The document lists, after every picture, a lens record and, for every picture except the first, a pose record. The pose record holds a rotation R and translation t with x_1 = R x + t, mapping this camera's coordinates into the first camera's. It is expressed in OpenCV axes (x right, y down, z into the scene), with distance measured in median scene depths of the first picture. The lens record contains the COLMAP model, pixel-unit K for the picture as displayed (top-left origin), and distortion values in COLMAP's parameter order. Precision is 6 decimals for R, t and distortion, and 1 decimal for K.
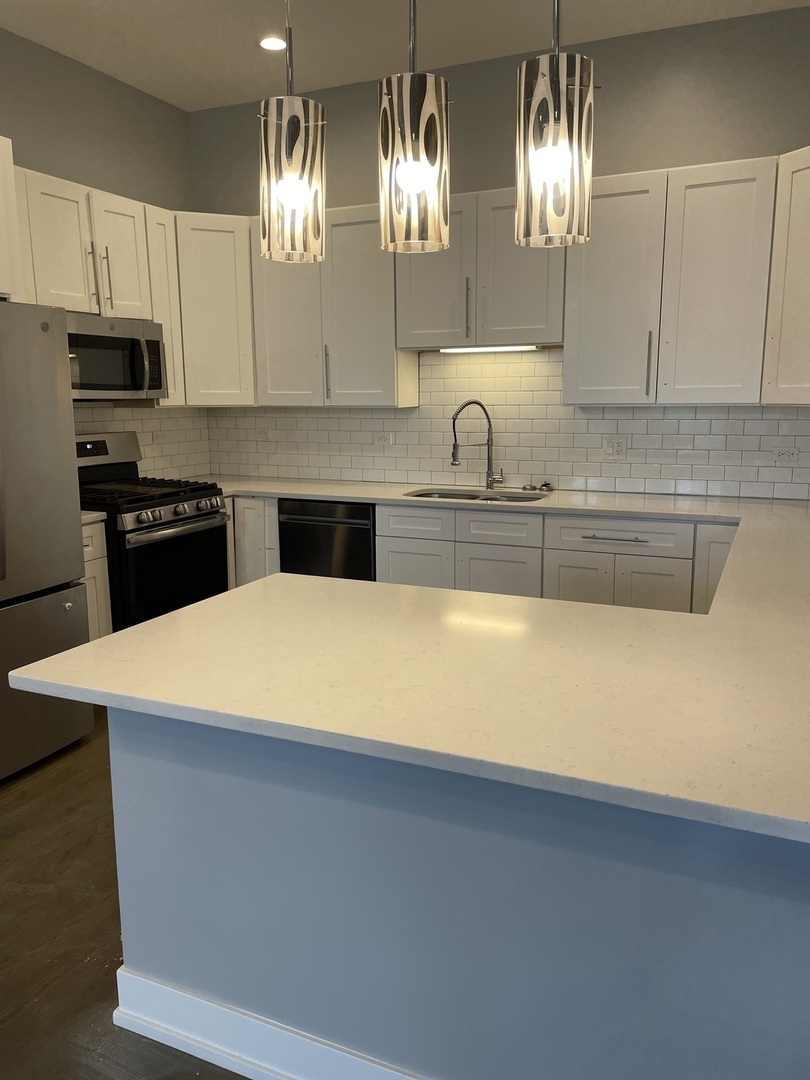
lens RADIAL K [[821.0, 0, 405.0], [0, 821.0, 540.0], [0, 0, 1]] dist [0.114646, -0.134625]
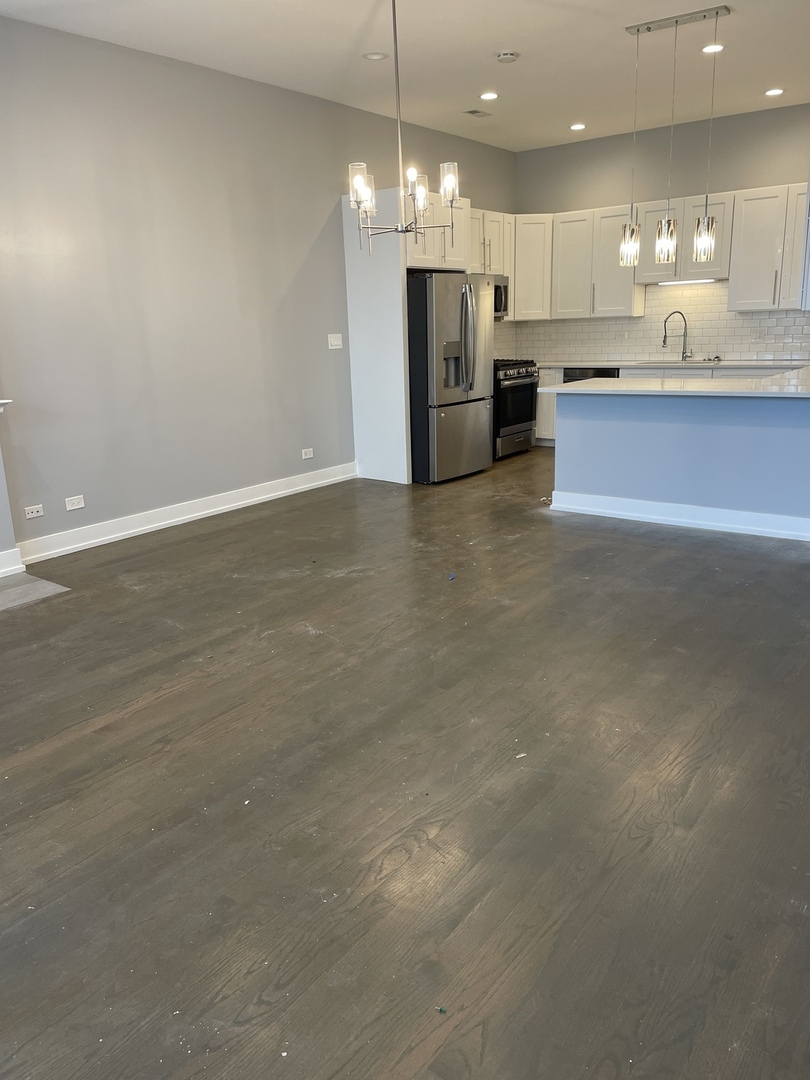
lens RADIAL K [[821.0, 0, 405.0], [0, 821.0, 540.0], [0, 0, 1]] dist [0.114646, -0.134625]
pose [[0.975948, 0.033879, -0.215356, -0.089990], [-0.016467, 0.996485, 0.082136, 0.195244], [0.217381, -0.076614, 0.973075, -0.972562]]
